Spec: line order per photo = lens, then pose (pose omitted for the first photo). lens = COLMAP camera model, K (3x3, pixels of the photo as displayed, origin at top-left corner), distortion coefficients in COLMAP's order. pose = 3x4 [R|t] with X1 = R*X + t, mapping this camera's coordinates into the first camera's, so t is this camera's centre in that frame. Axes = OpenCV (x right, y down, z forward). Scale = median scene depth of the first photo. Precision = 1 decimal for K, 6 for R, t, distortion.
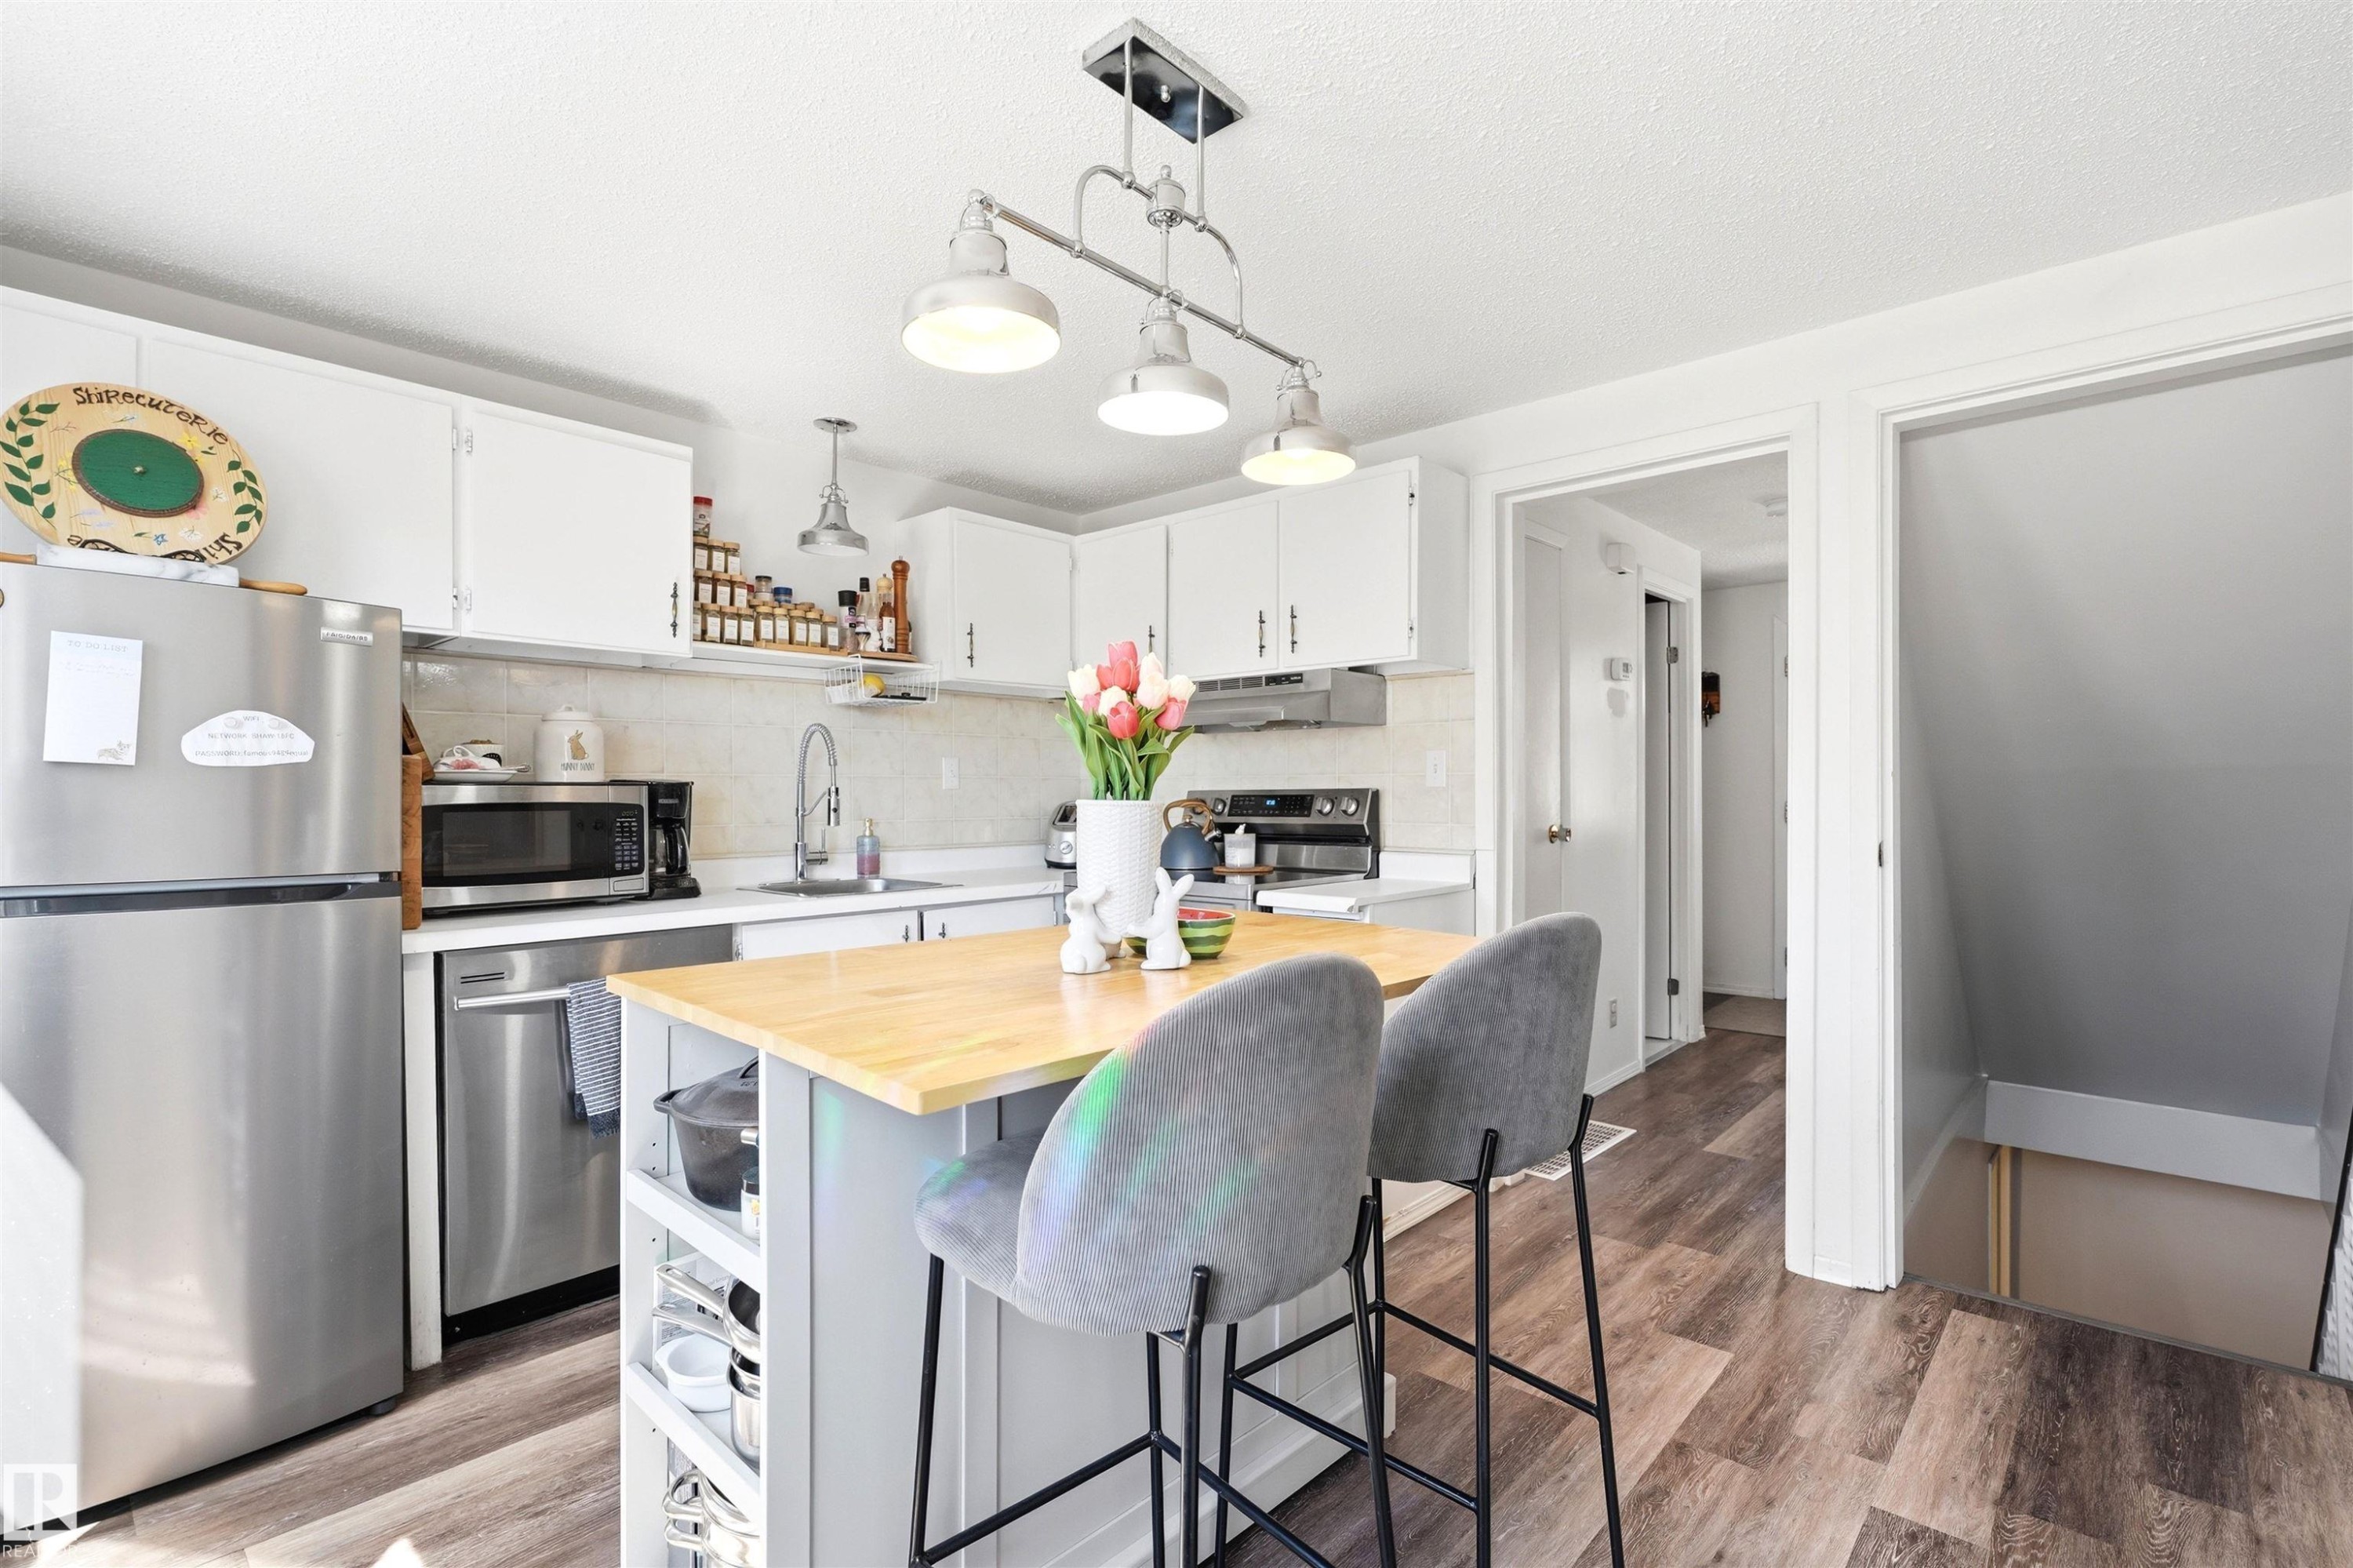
lens RADIAL K [[1116.0, 0, 1160.1], [0, 1116.0, 805.1], [0, 0, 1]] dist [-0.006990, 0.002923]
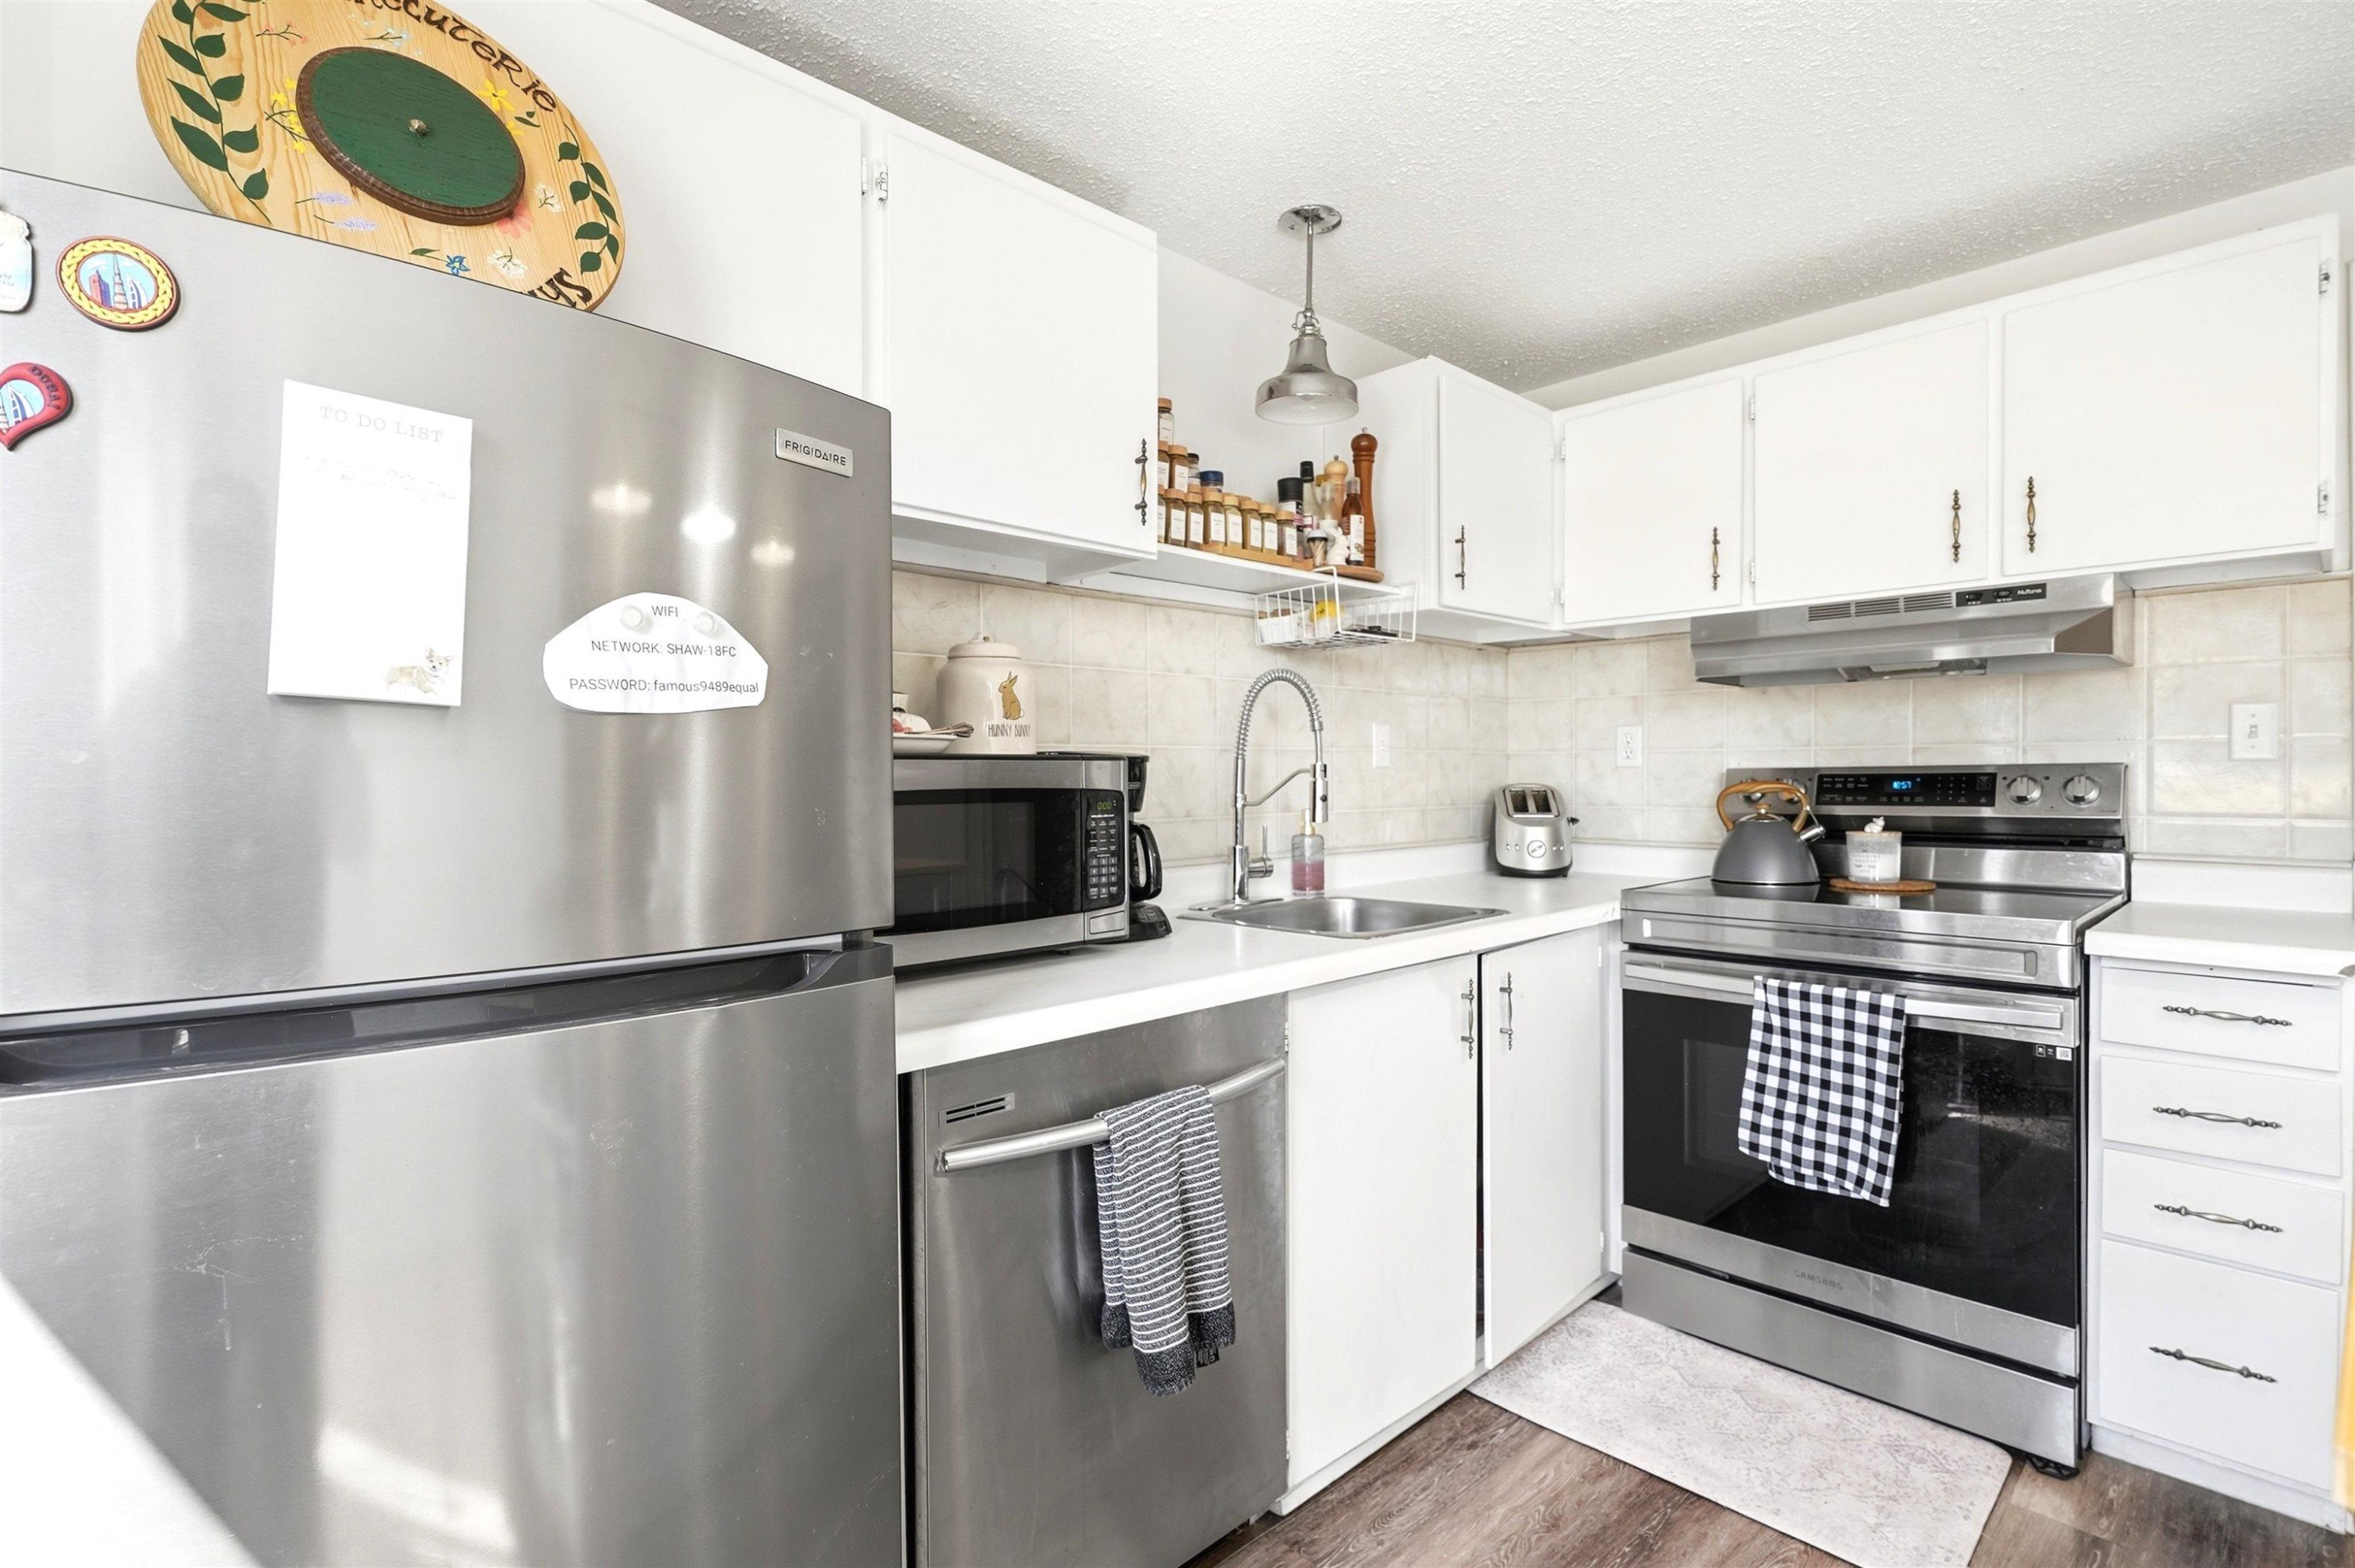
lens RADIAL K [[1116.8, 0, 1130.8], [0, 1116.8, 785.2], [0, 0, 1]] dist [-0.006990, 0.002923]
pose [[0.997354, -0.002483, -0.072650, -0.355873], [0.002343, 0.999995, -0.002016, -0.002225], [0.072654, 0.001840, 0.997355, 0.331700]]
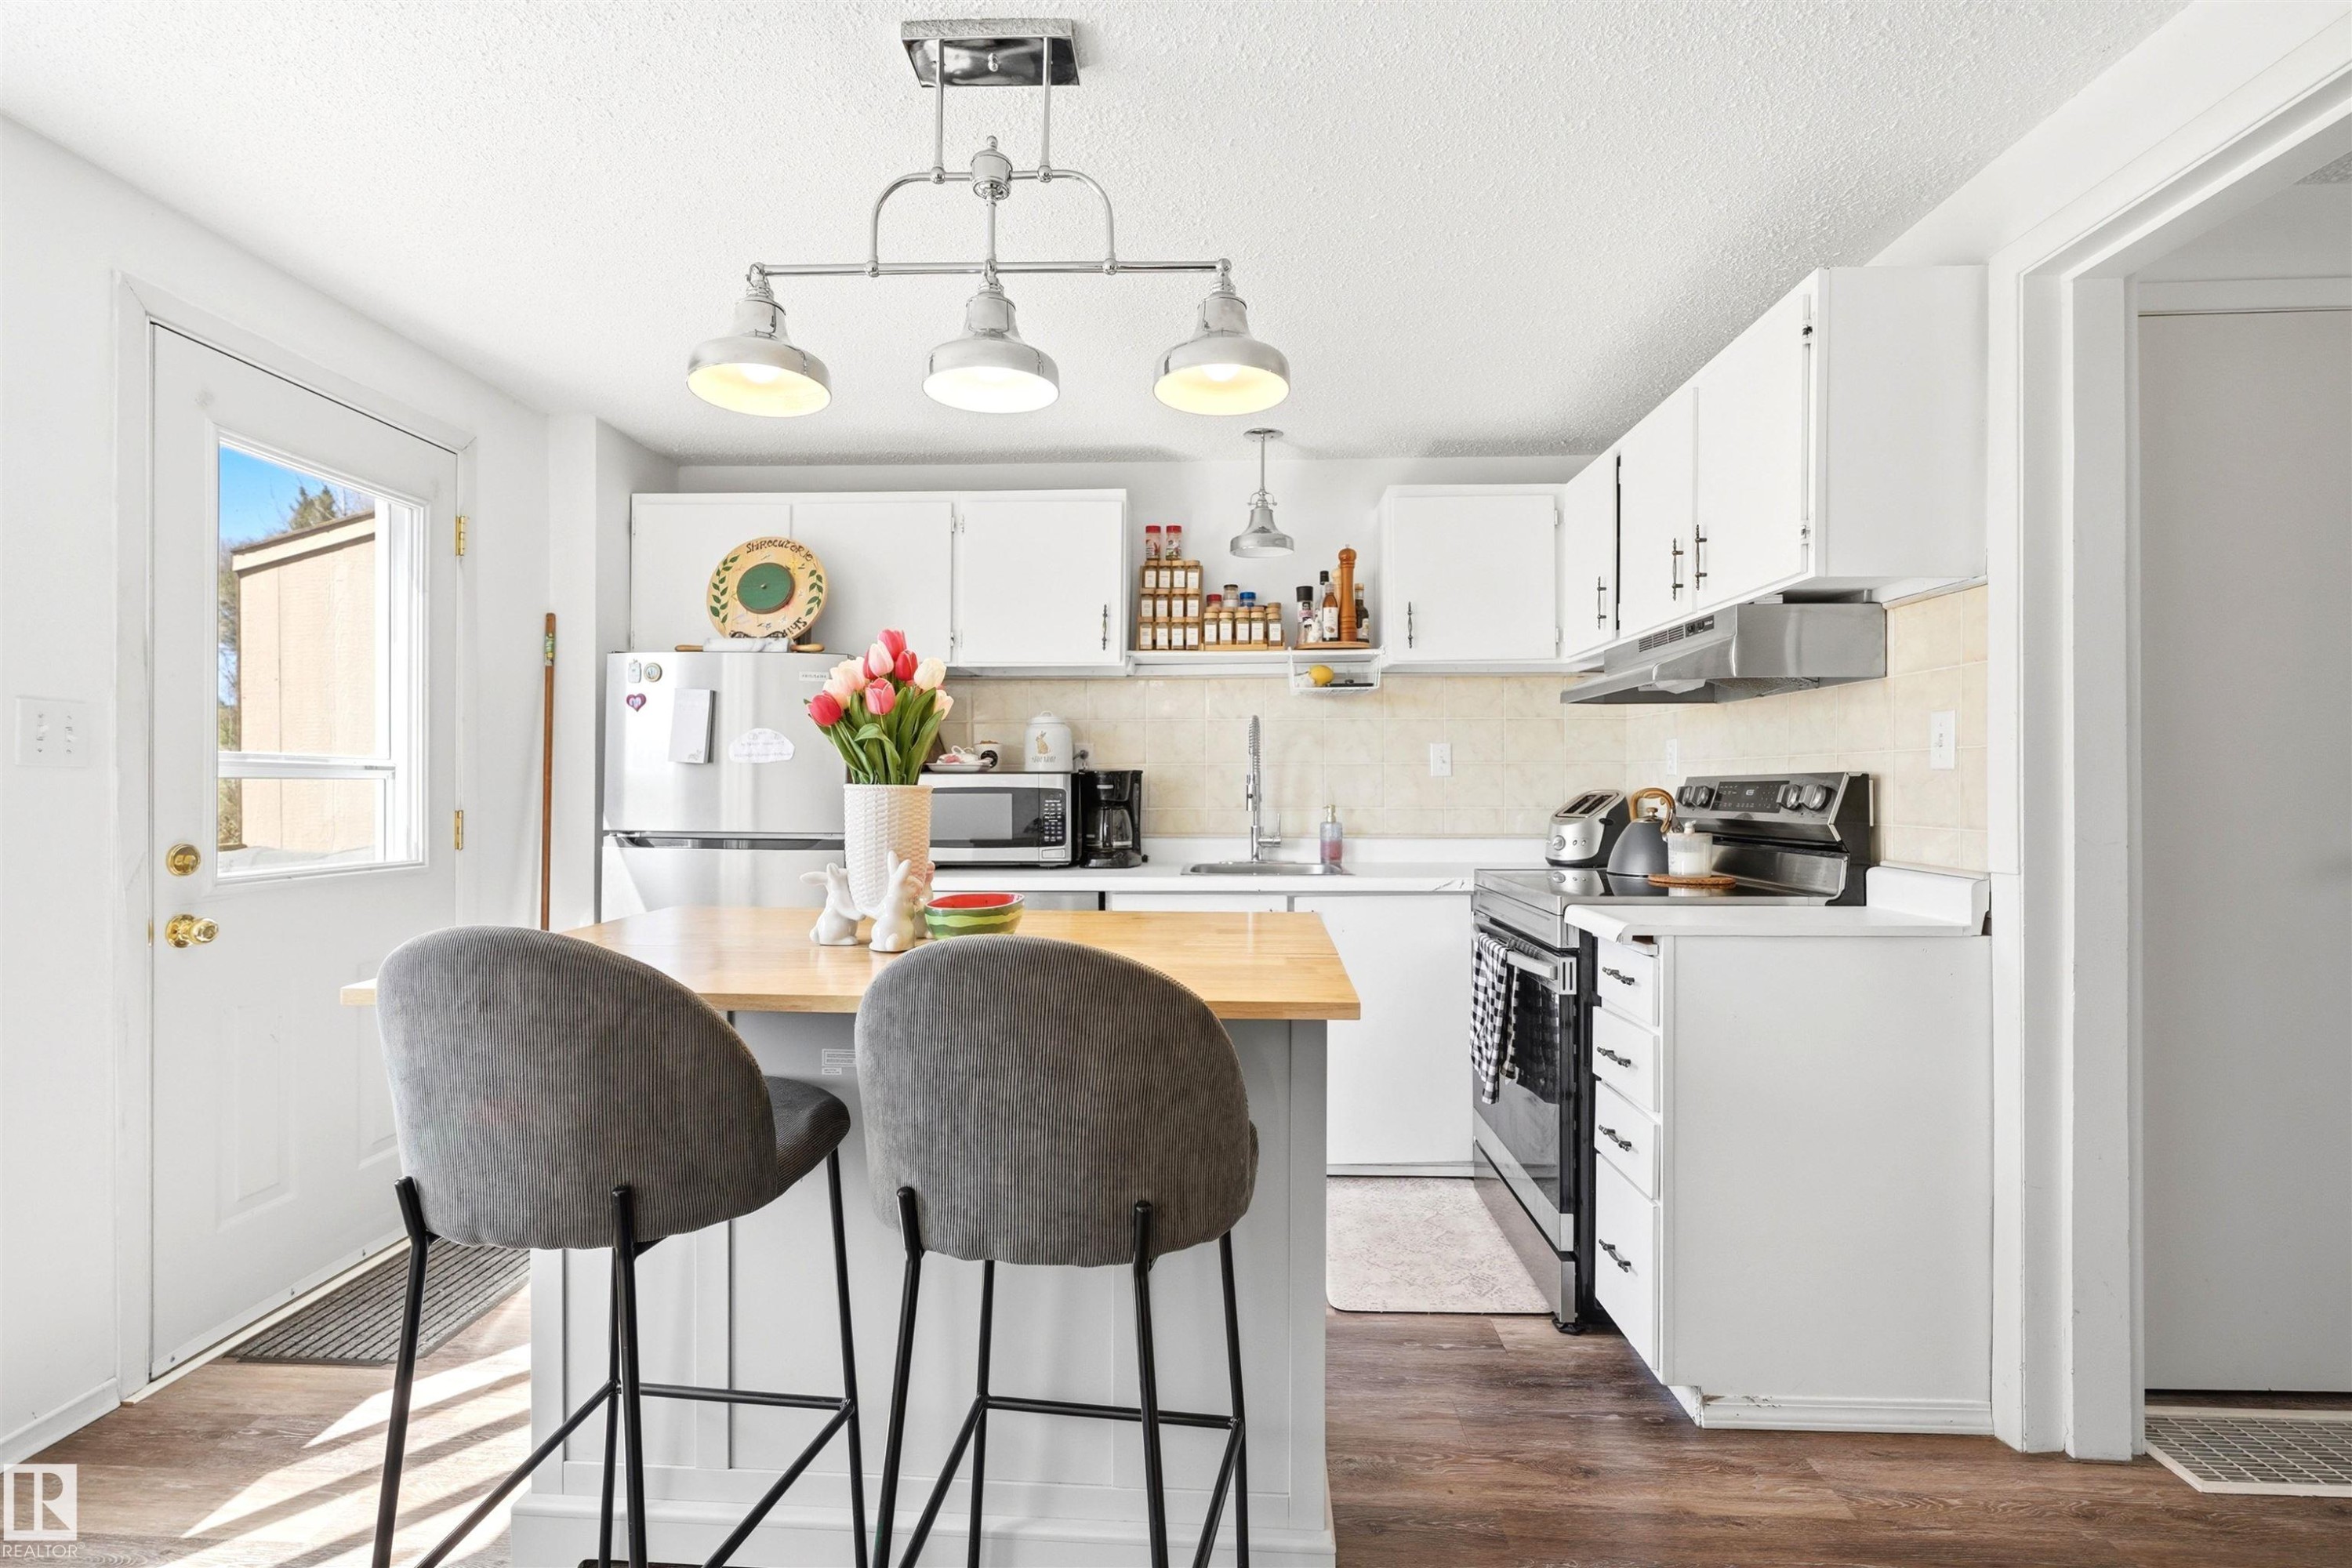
lens RADIAL K [[1076.0, 0, 1162.2], [0, 1076.0, 787.2], [0, 0, 1]] dist [-0.012753, 0.000729]
pose [[0.629855, 0.003882, -0.776703, 0.452250], [-0.009534, 0.999951, -0.002733, -0.000256], [0.776655, 0.009126, 0.629861, 0.285510]]
